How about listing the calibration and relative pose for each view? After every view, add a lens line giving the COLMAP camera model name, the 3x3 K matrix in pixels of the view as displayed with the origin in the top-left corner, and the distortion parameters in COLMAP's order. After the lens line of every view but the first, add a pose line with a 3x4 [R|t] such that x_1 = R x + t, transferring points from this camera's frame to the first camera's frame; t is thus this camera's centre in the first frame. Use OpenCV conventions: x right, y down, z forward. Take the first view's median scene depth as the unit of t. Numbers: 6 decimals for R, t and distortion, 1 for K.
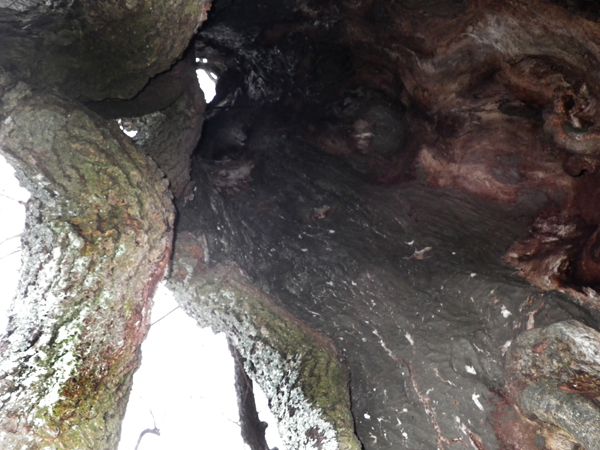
lens RADIAL K [[507.5, 0, 300.0], [0, 507.5, 225.0], [0, 0, 1]] dist [0.038468, -0.049965]
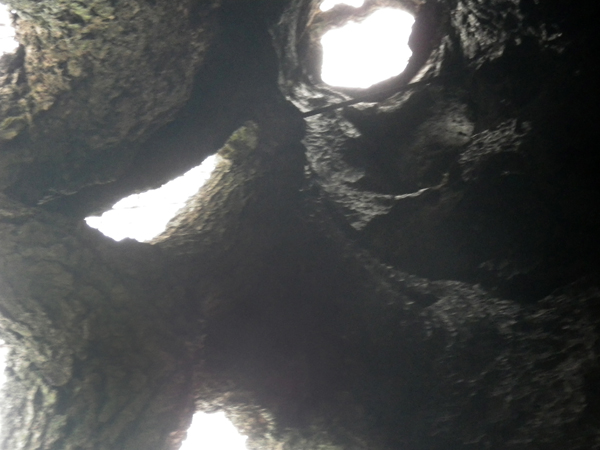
lens RADIAL K [[1127.5, 0, 300.0], [0, 1127.5, 225.0], [0, 0, 1]] dist [0.012694, -0.037607]
pose [[0.927091, -0.159324, -0.339291, 0.254345], [0.135139, 0.986366, -0.093918, -0.005126], [0.349628, 0.041219, 0.935981, -0.215207]]
